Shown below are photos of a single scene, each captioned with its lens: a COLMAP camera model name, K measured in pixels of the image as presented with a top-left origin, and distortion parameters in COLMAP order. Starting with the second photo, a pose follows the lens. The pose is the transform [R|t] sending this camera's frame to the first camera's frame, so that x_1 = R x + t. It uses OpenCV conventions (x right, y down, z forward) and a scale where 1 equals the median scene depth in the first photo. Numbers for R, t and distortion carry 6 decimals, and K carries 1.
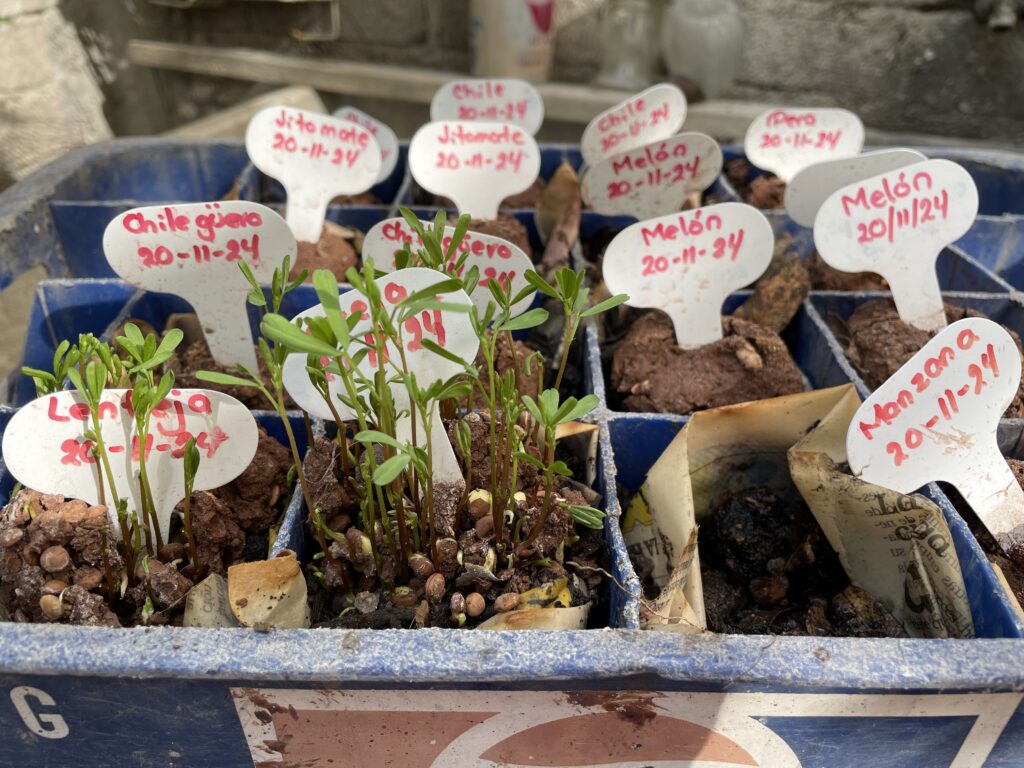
lens RADIAL K [[770.0, 0, 517.2], [0, 770.0, 362.1], [0, 0, 1]] dist [0.050221, -0.088893]
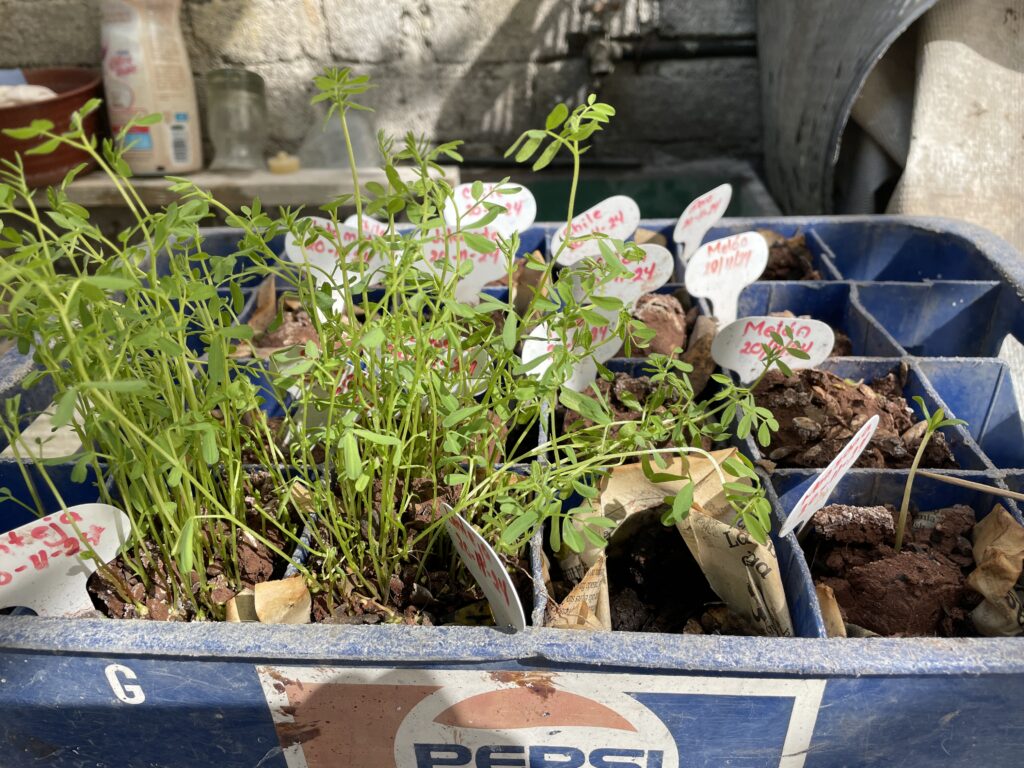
lens RADIAL K [[770.0, 0, 503.4], [0, 770.0, 376.0], [0, 0, 1]] dist [0.050221, -0.088893]
pose [[0.997185, -0.012899, -0.073863, 0.191607], [0.011734, 0.999800, -0.016179, -0.083643], [0.074057, 0.015267, 0.997137, -0.388490]]
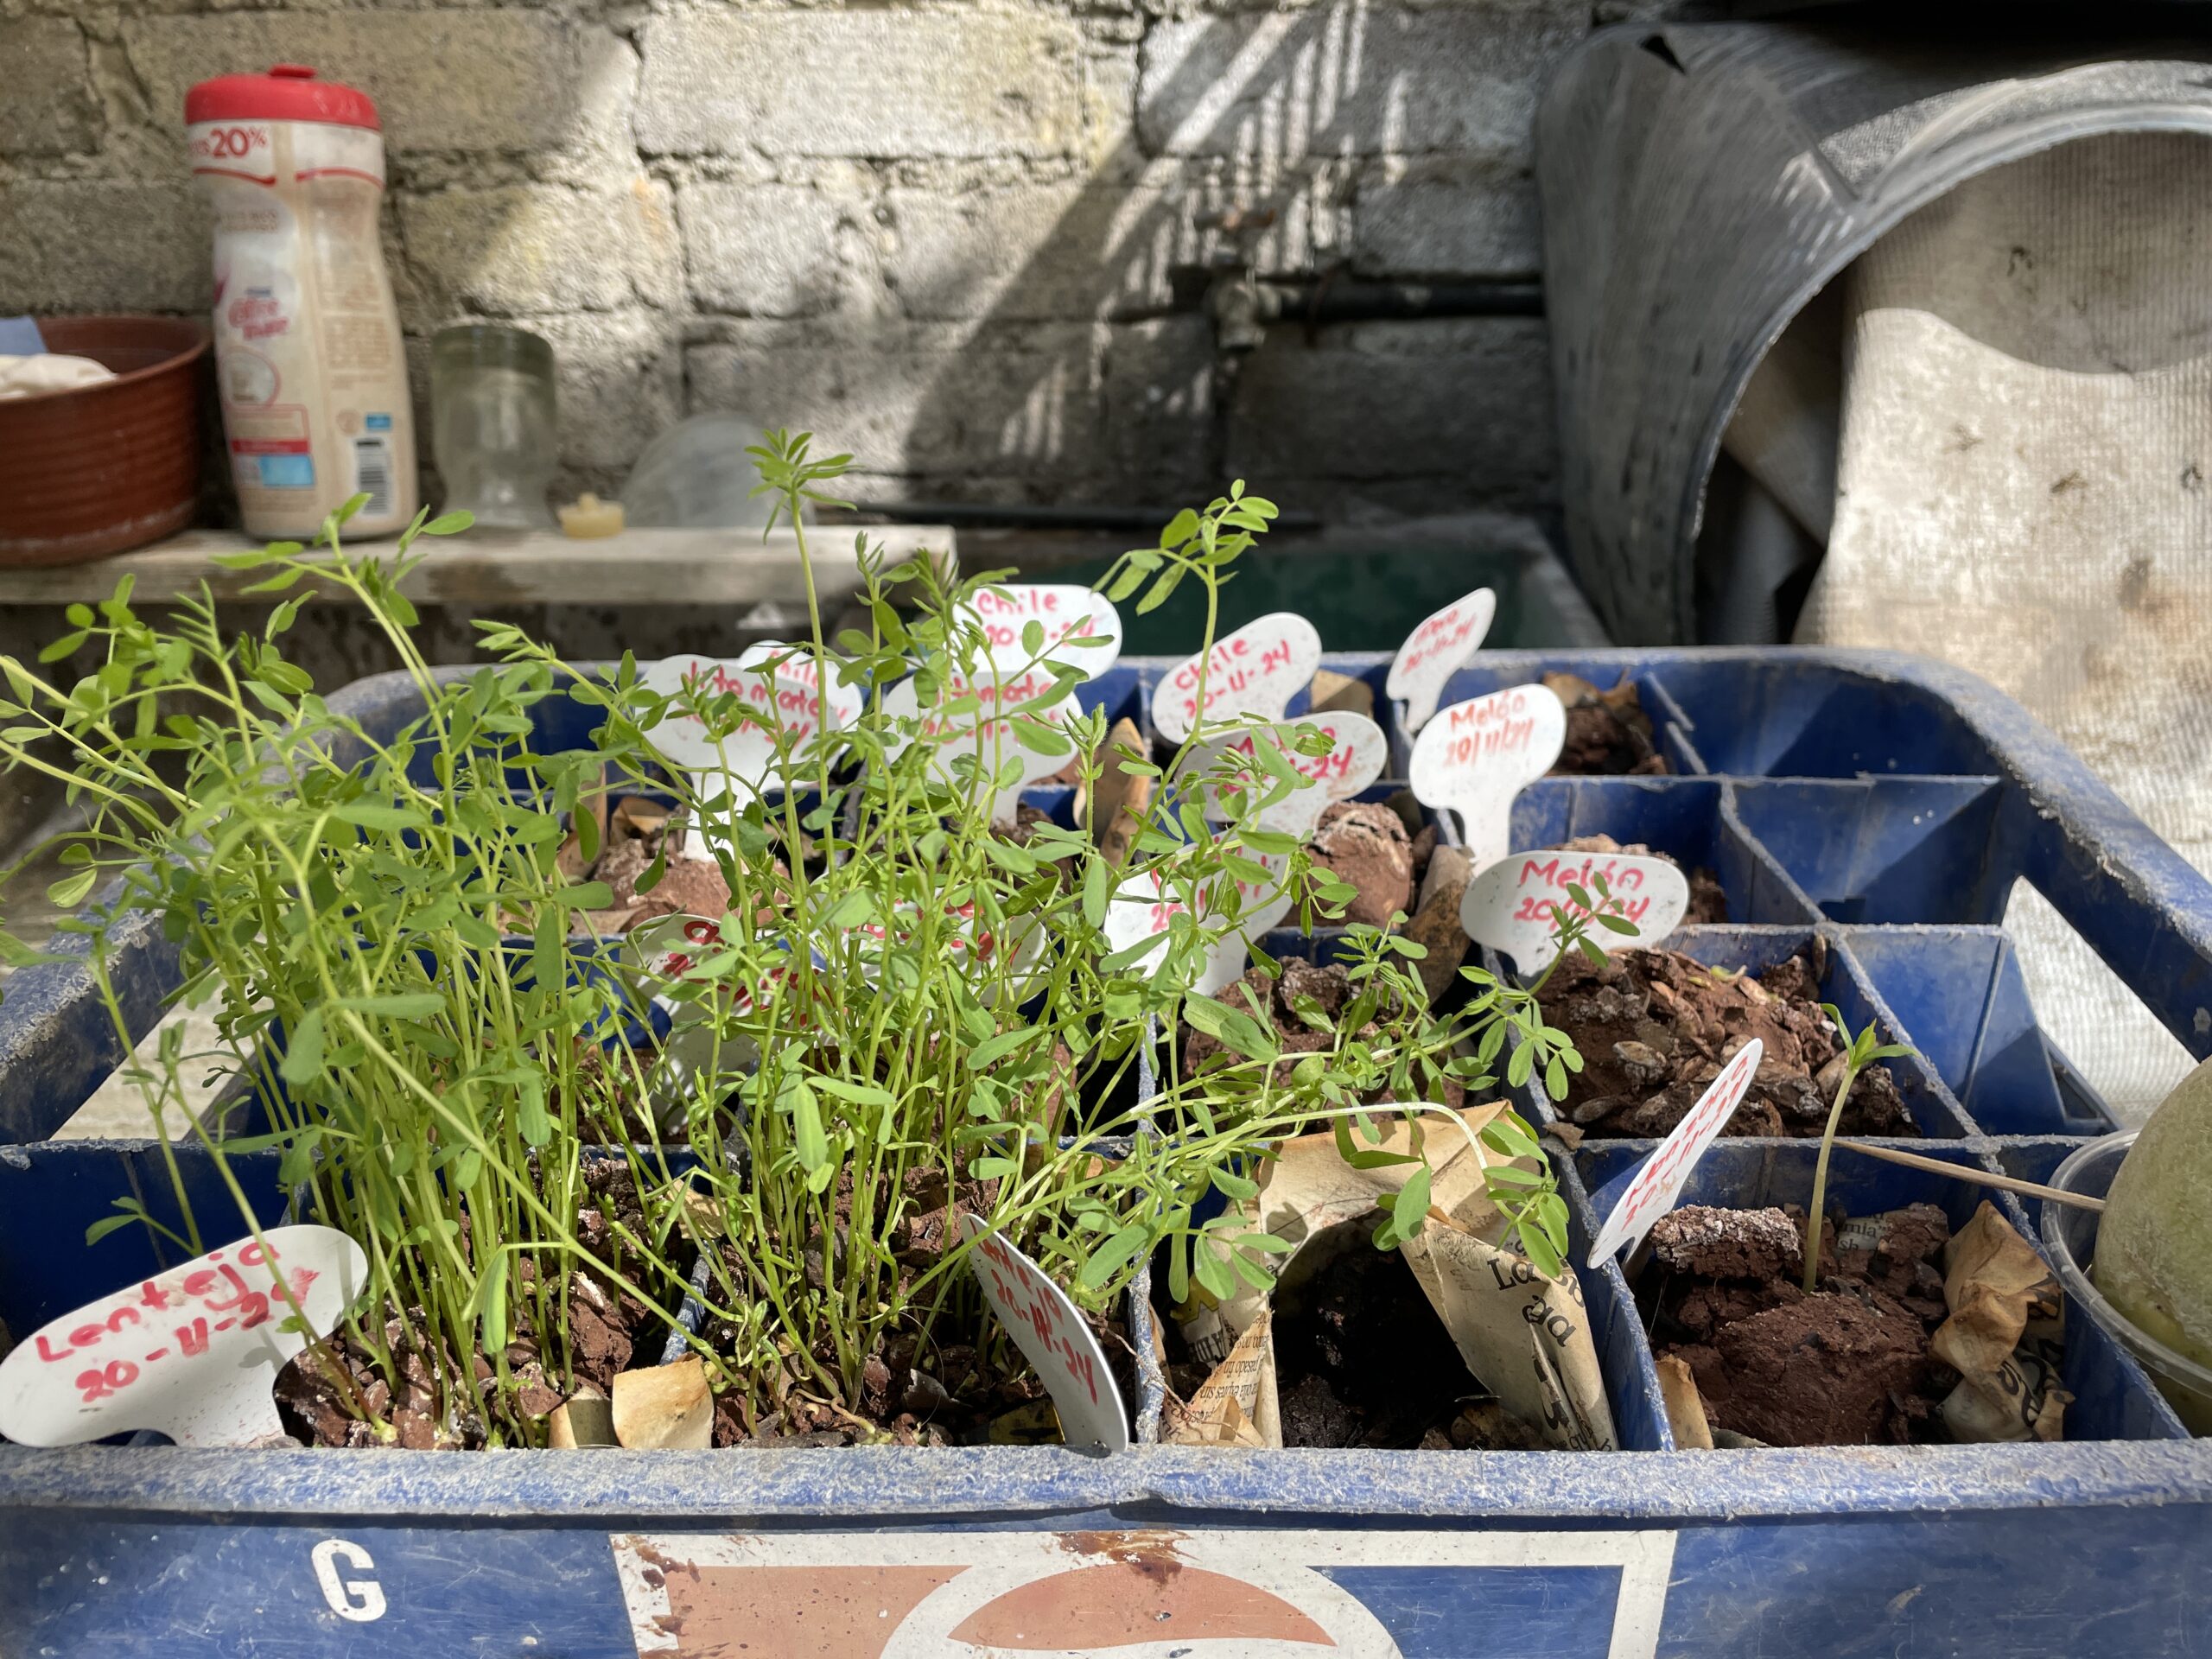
lens RADIAL K [[1663.3, 0, 1117.1], [0, 1663.3, 815.7], [0, 0, 1]] dist [0.050221, -0.088893]
pose [[0.999522, -0.022157, -0.021545, 0.164011], [0.020094, 0.995589, -0.091648, -0.110674], [0.023480, 0.091172, 0.995558, -0.642198]]
